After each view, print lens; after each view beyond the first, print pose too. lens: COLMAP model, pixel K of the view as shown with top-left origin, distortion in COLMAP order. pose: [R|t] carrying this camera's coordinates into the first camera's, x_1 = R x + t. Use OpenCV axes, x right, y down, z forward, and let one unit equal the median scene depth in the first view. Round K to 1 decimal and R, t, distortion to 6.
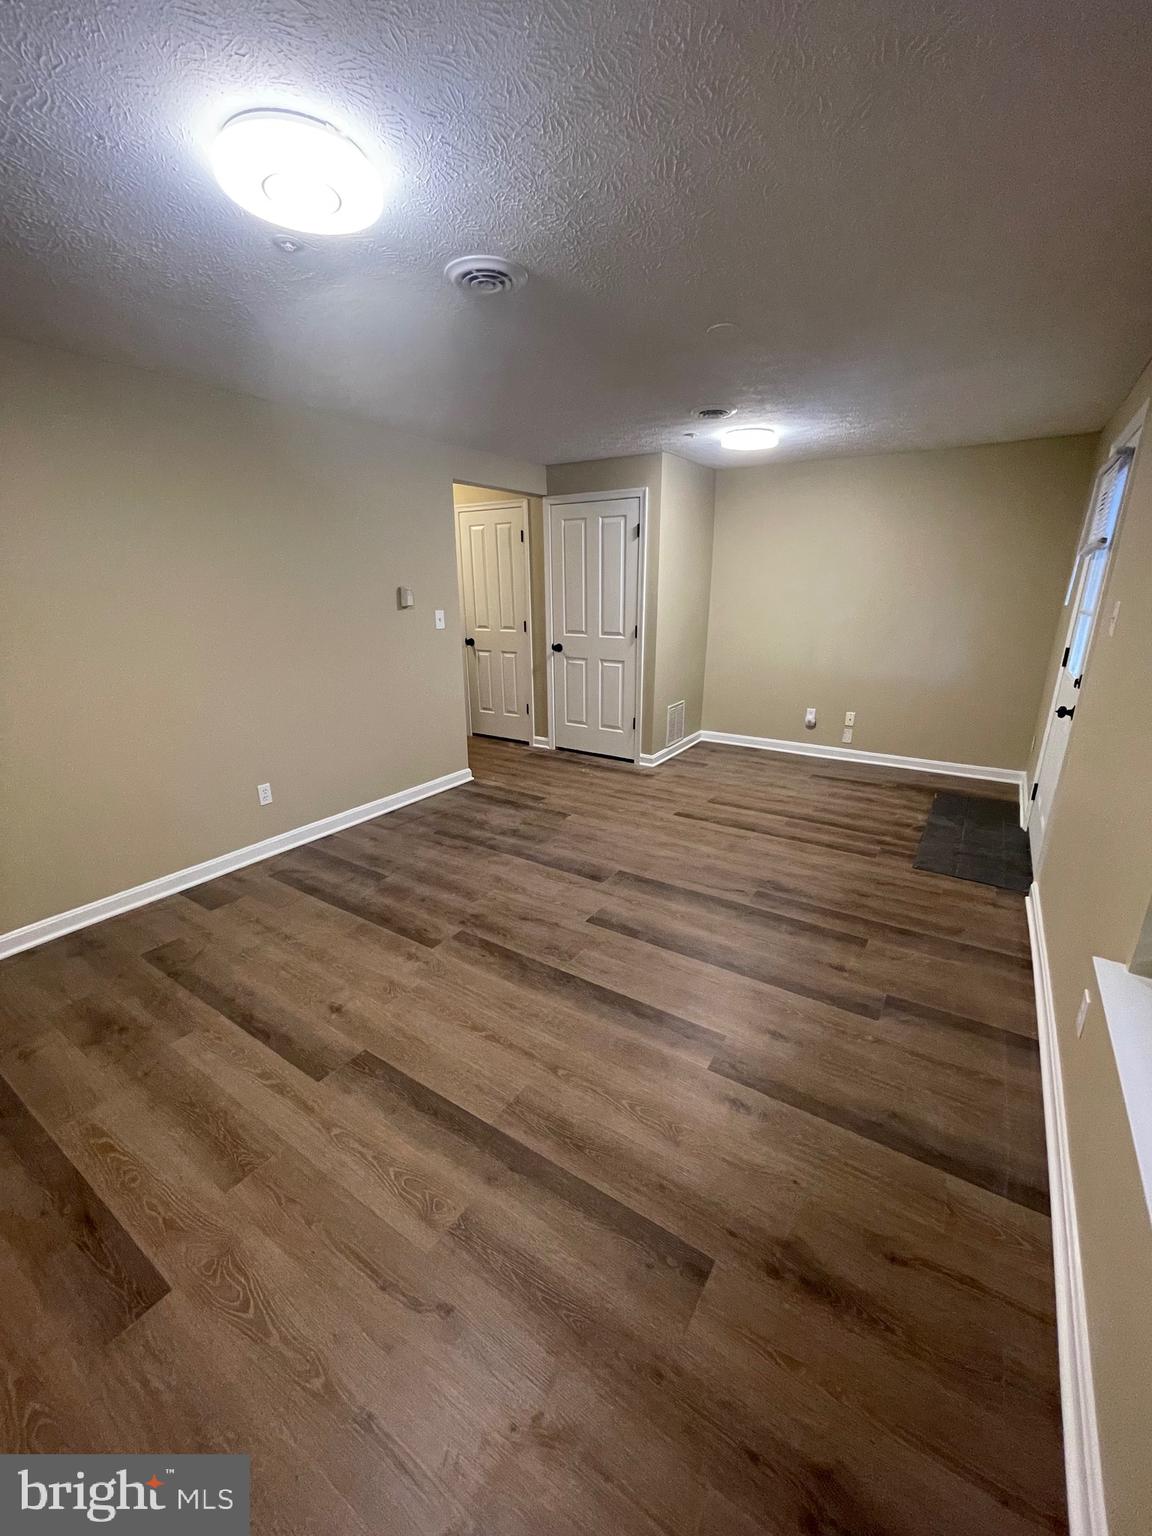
lens RADIAL K [[619.7, 0, 572.1], [0, 619.7, 771.0], [0, 0, 1]] dist [-0.001855, 0.001002]
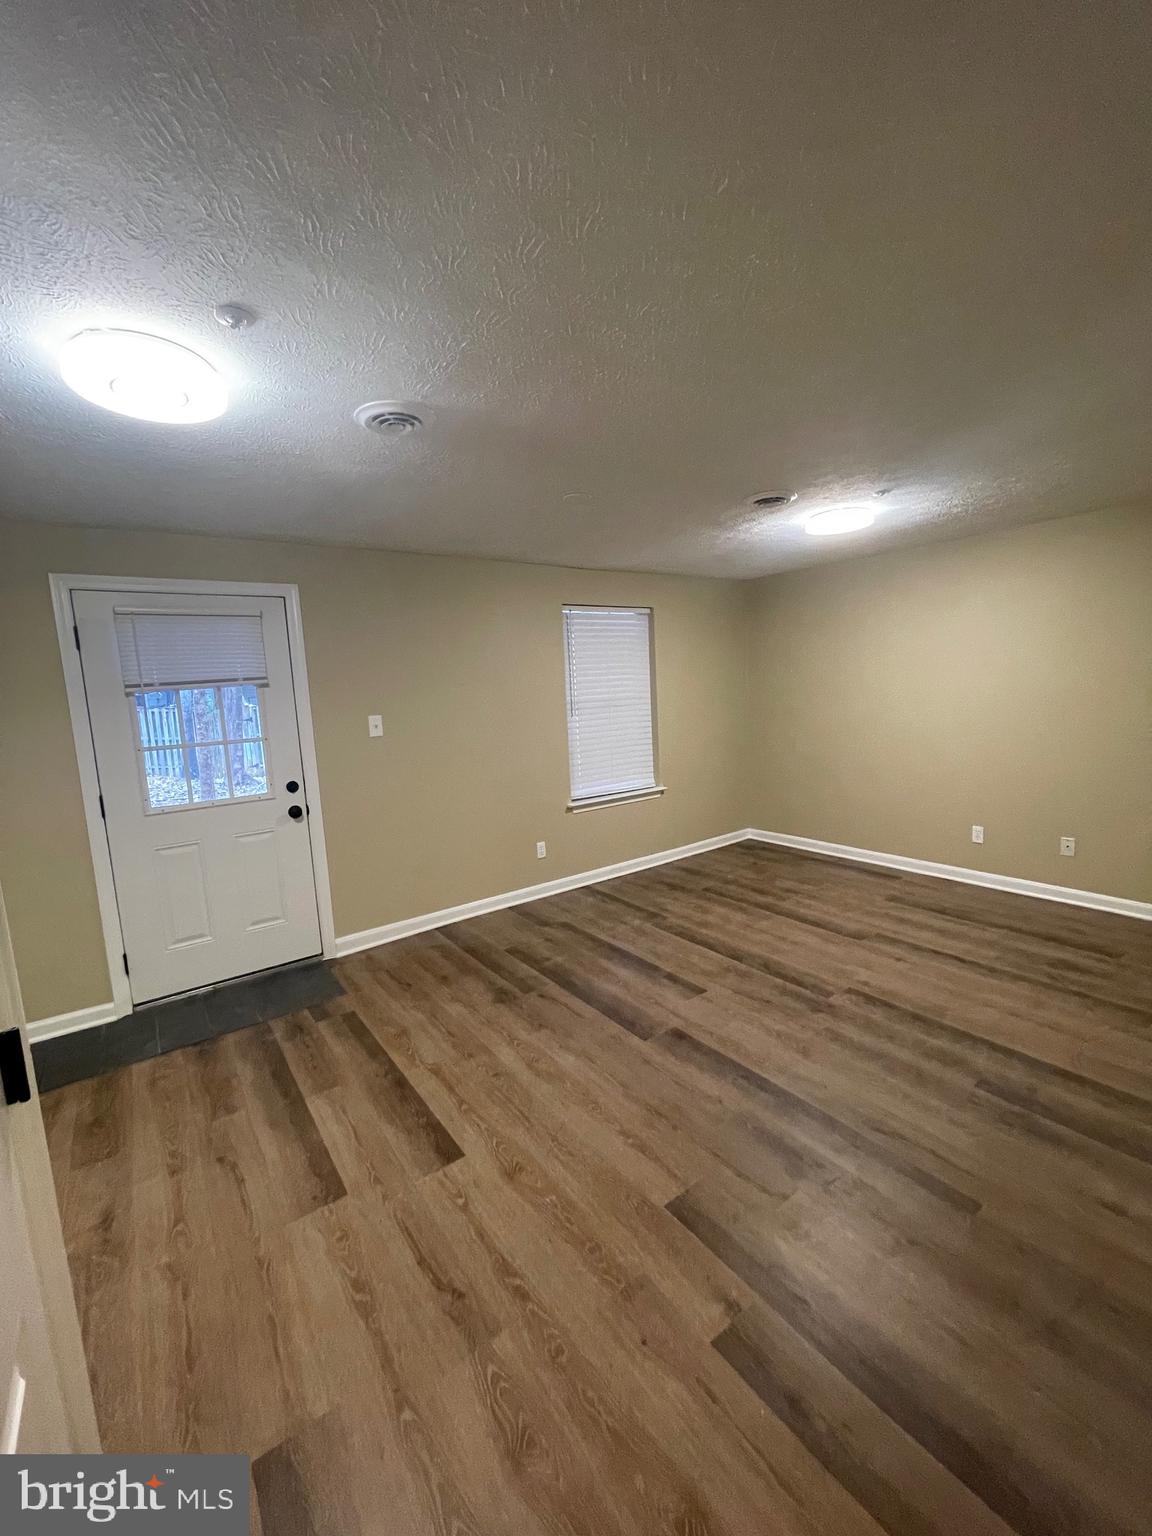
lens RADIAL K [[619.7, 0, 572.5], [0, 619.7, 772.4], [0, 0, 1]] dist [-0.001855, 0.001002]
pose [[-0.936889, 0.003163, 0.349614, -0.127470], [0.154832, 0.900314, 0.406771, -0.537176], [-0.313475, 0.435230, -0.843983, 1.695515]]
